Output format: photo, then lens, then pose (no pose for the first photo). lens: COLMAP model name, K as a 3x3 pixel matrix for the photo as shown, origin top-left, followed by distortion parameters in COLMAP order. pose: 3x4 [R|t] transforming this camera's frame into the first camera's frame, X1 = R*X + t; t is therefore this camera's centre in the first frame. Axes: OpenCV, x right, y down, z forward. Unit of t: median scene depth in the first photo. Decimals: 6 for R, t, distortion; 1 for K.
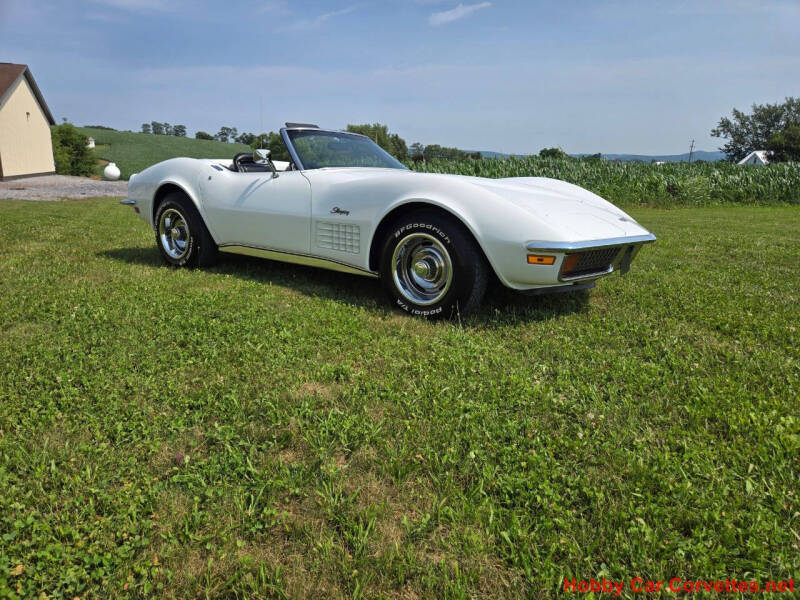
lens RADIAL K [[534.2, 0, 397.8], [0, 534.2, 271.6], [0, 0, 1]] dist [0.088101, -0.077122]
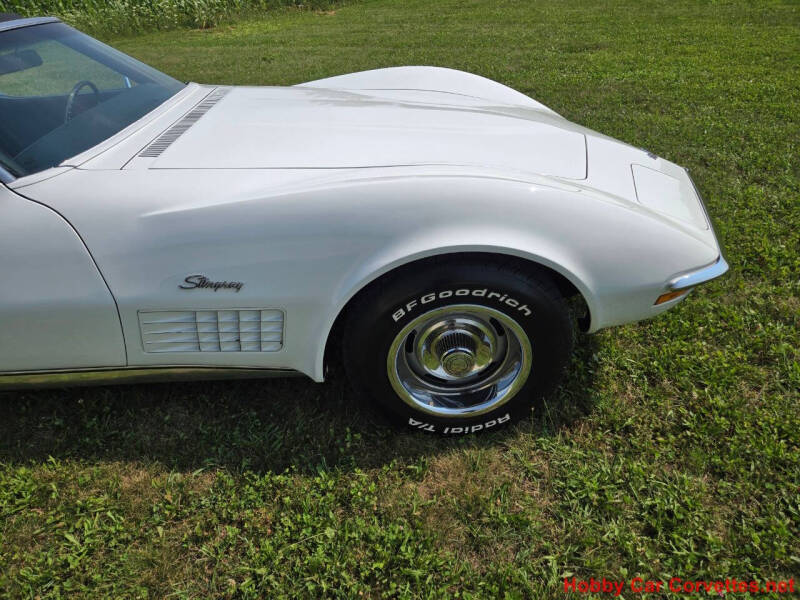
lens RADIAL K [[534.2, 0, 397.8], [0, 534.2, 271.6], [0, 0, 1]] dist [0.088101, -0.077122]
pose [[0.790721, -0.366615, 0.490259, -0.201388], [0.178939, 0.904286, 0.387618, -0.266973], [-0.585440, -0.218772, 0.780640, 0.603208]]
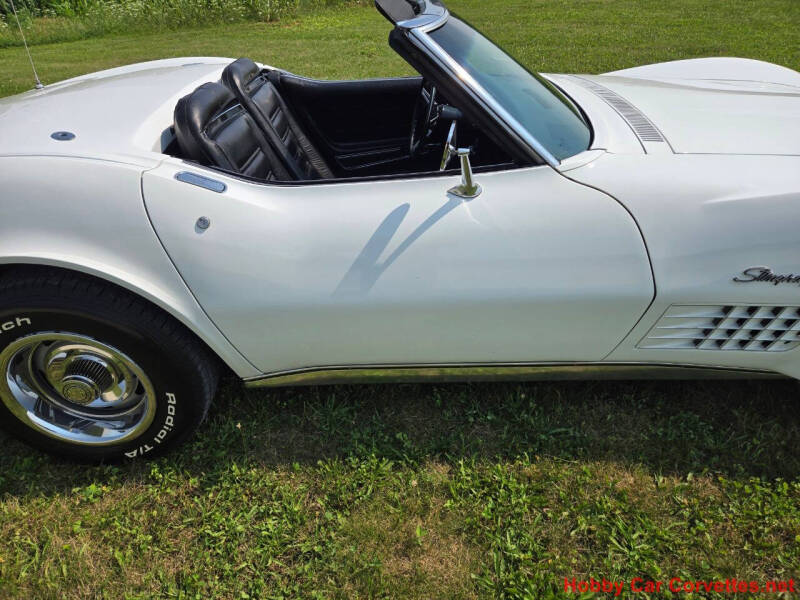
lens RADIAL K [[548.2, 0, 396.8], [0, 548.2, 289.4], [0, 0, 1]] dist [0.077822, -0.084605]
pose [[0.796636, -0.351406, 0.491818, -0.549244], [0.149461, 0.902899, 0.403032, -0.320828], [-0.585690, -0.247563, 0.771803, 0.867941]]
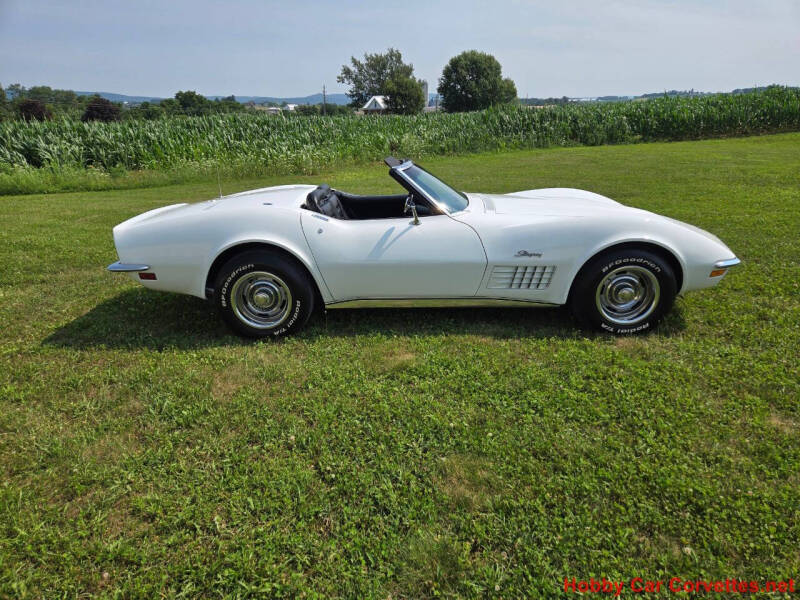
lens RADIAL K [[534.2, 0, 397.8], [0, 534.2, 271.6], [0, 0, 1]] dist [0.088101, -0.077122]
pose [[0.815352, -0.192622, 0.545983, -0.935003], [0.139818, 0.980631, 0.137165, -0.268831], [-0.561829, -0.035500, 0.826492, 0.271126]]
